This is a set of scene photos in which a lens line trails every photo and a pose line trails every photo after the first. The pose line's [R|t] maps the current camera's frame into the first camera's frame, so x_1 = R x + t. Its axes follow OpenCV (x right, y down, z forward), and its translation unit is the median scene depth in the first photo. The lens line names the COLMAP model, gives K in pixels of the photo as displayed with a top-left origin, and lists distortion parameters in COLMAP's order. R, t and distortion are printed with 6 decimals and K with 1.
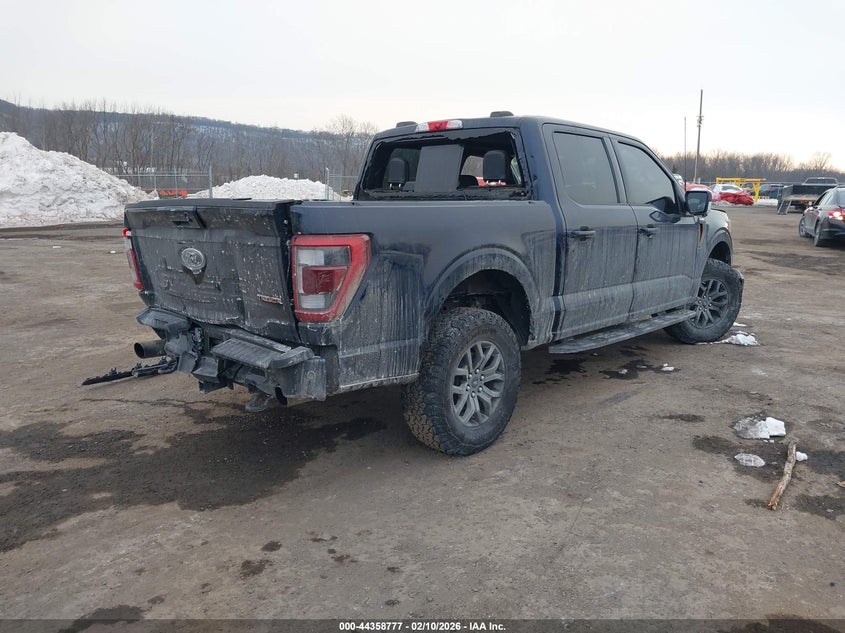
lens RADIAL K [[676.2, 0, 422.1], [0, 676.2, 295.3], [0, 0, 1]] dist [0.057862, 0.001584]
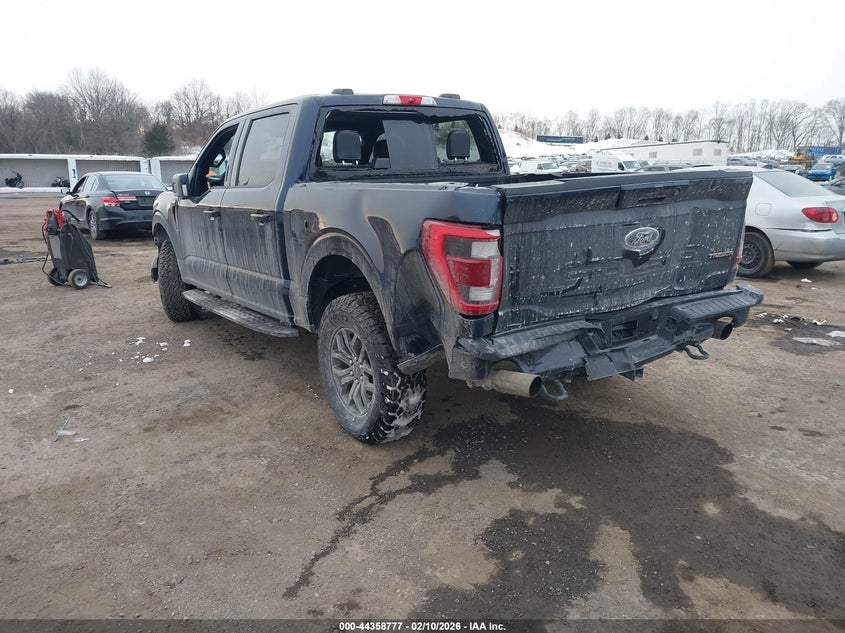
lens RADIAL K [[652.2, 0, 410.8], [0, 652.2, 316.6], [0, 0, 1]] dist [0.009490, 0.002512]
pose [[0.214071, -0.219395, 0.951861, -0.934590], [0.170139, 0.967930, 0.184835, -0.124252], [-0.961887, 0.122380, 0.244533, 0.816053]]
